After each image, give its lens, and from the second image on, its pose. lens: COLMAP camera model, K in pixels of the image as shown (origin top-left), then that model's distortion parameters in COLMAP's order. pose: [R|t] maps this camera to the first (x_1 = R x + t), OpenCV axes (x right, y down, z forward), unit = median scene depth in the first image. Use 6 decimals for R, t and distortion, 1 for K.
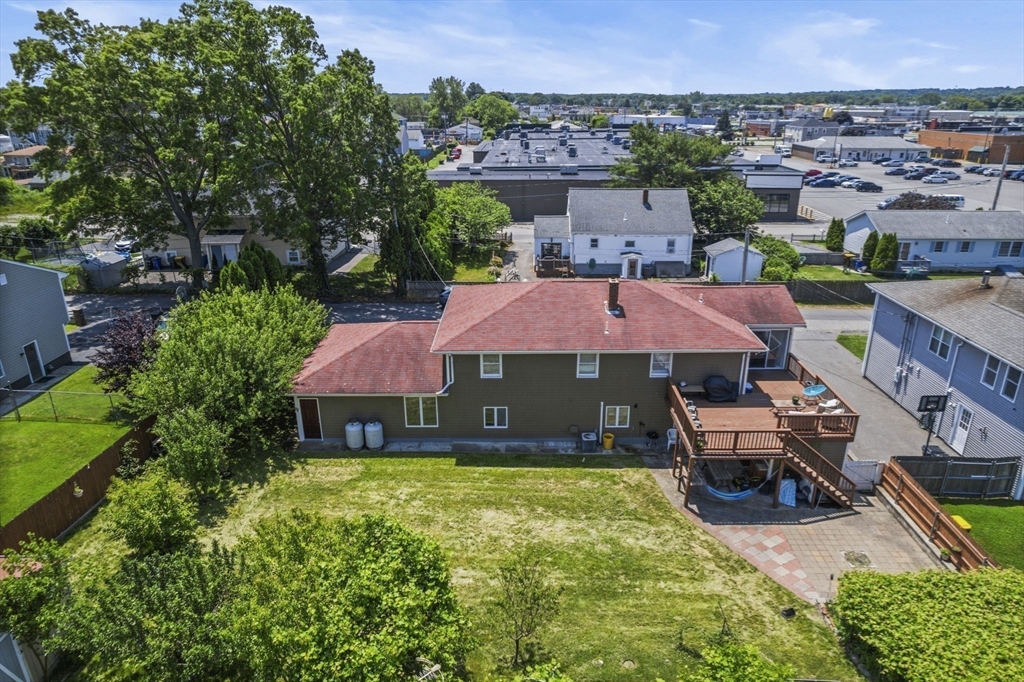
lens RADIAL K [[656.6, 0, 515.0], [0, 656.6, 345.3], [0, 0, 1]] dist [-0.033614, -0.001710]
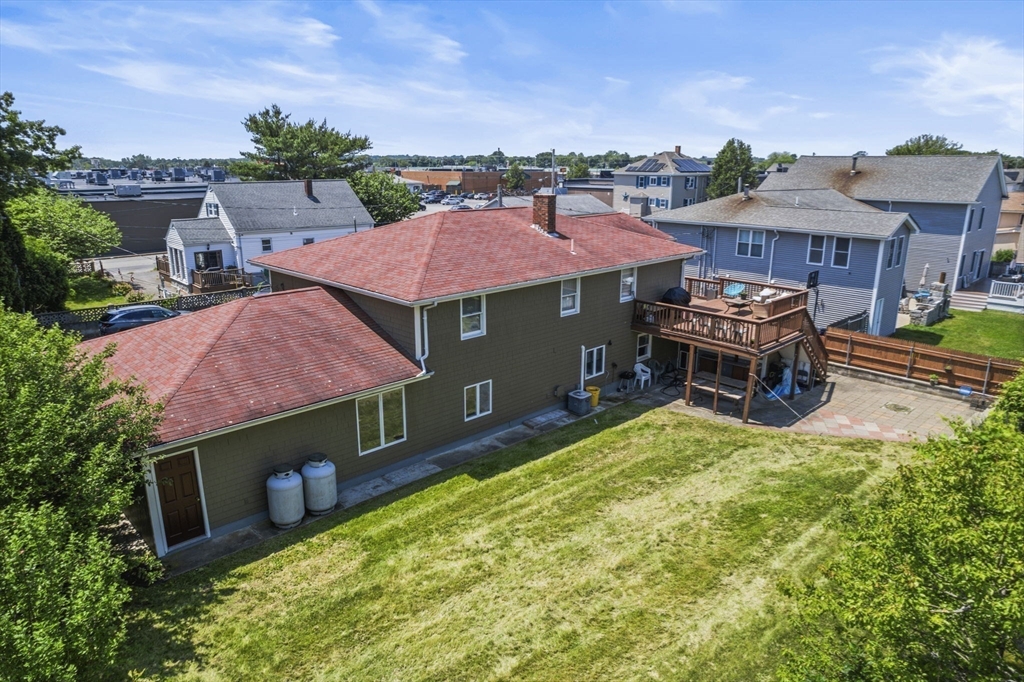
lens RADIAL K [[656.6, 0, 511.7], [0, 656.6, 339.4], [0, 0, 1]] dist [-0.033614, -0.001710]
pose [[0.707286, -0.172722, 0.685503, -0.456361], [0.245558, 0.969339, -0.009123, 0.066728], [-0.662908, 0.174784, 0.728013, 0.501340]]
